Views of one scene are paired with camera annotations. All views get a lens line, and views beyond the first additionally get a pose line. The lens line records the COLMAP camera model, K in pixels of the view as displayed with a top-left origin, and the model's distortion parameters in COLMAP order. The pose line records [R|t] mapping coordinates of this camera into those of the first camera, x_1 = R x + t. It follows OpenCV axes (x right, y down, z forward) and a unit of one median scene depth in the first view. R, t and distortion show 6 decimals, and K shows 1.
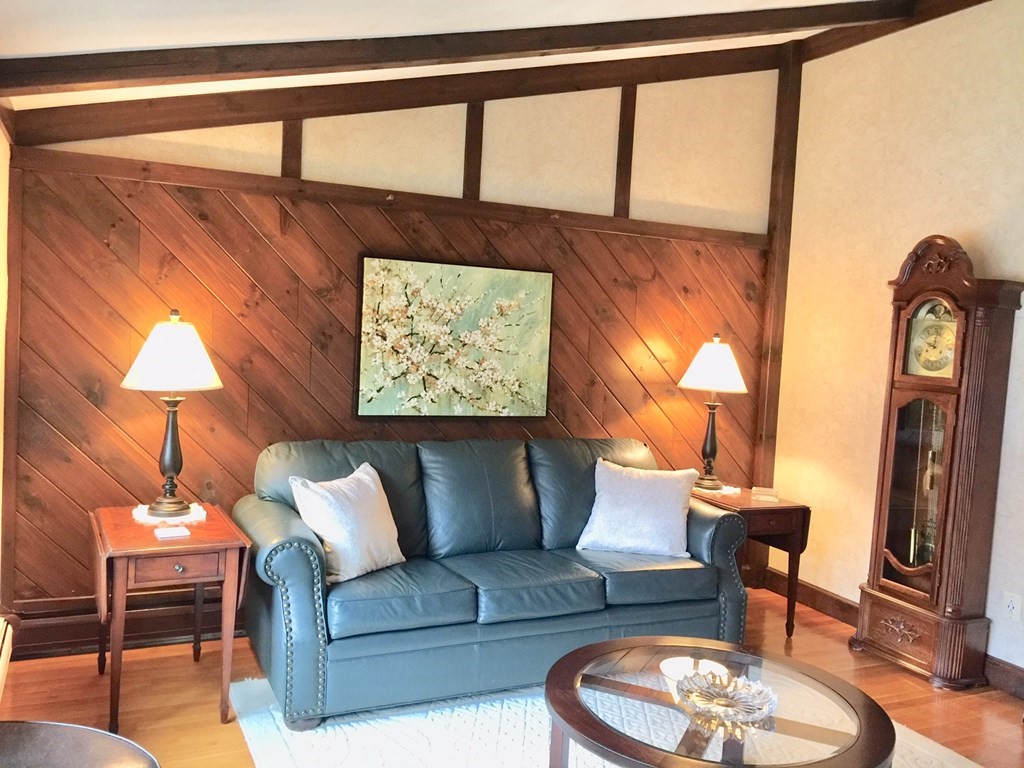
lens RADIAL K [[869.6, 0, 519.1], [0, 869.6, 375.4], [0, 0, 1]] dist [0.067481, -0.077818]
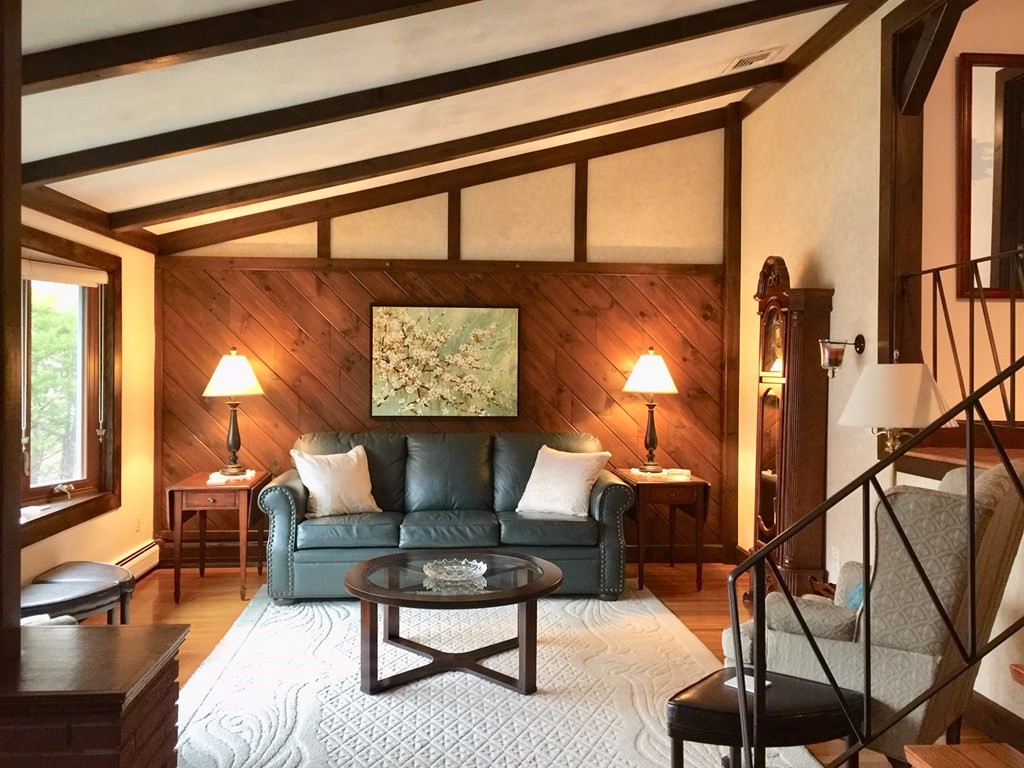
lens RADIAL K [[869.6, 0, 512.1], [0, 869.6, 371.6], [0, 0, 1]] dist [0.067481, -0.077818]
pose [[0.932294, -0.044788, -0.358917, 0.551264], [0.022284, 0.997531, -0.066597, 0.073893], [0.361014, 0.054090, 0.930990, -0.259164]]
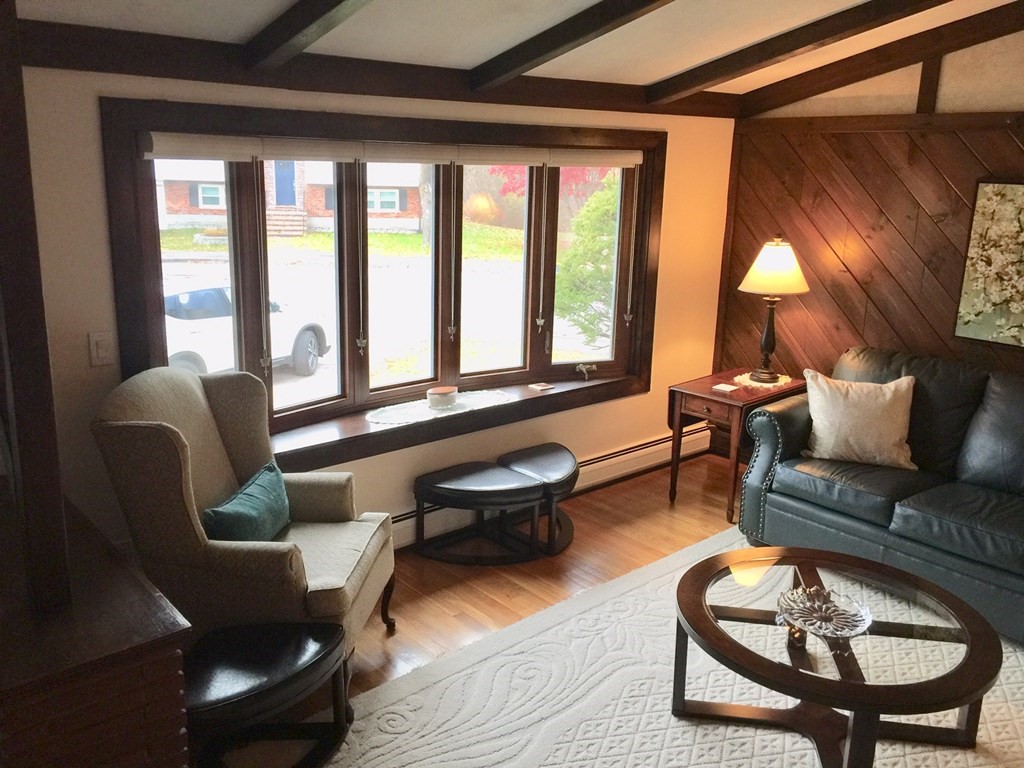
lens RADIAL K [[869.6, 0, 510.1], [0, 869.6, 376.0], [0, 0, 1]] dist [0.067481, -0.077818]
pose [[0.271071, 0.190181, -0.943584, 0.687391], [-0.064810, 0.981669, 0.179239, -0.062486], [0.960375, 0.012568, 0.278428, 0.185338]]
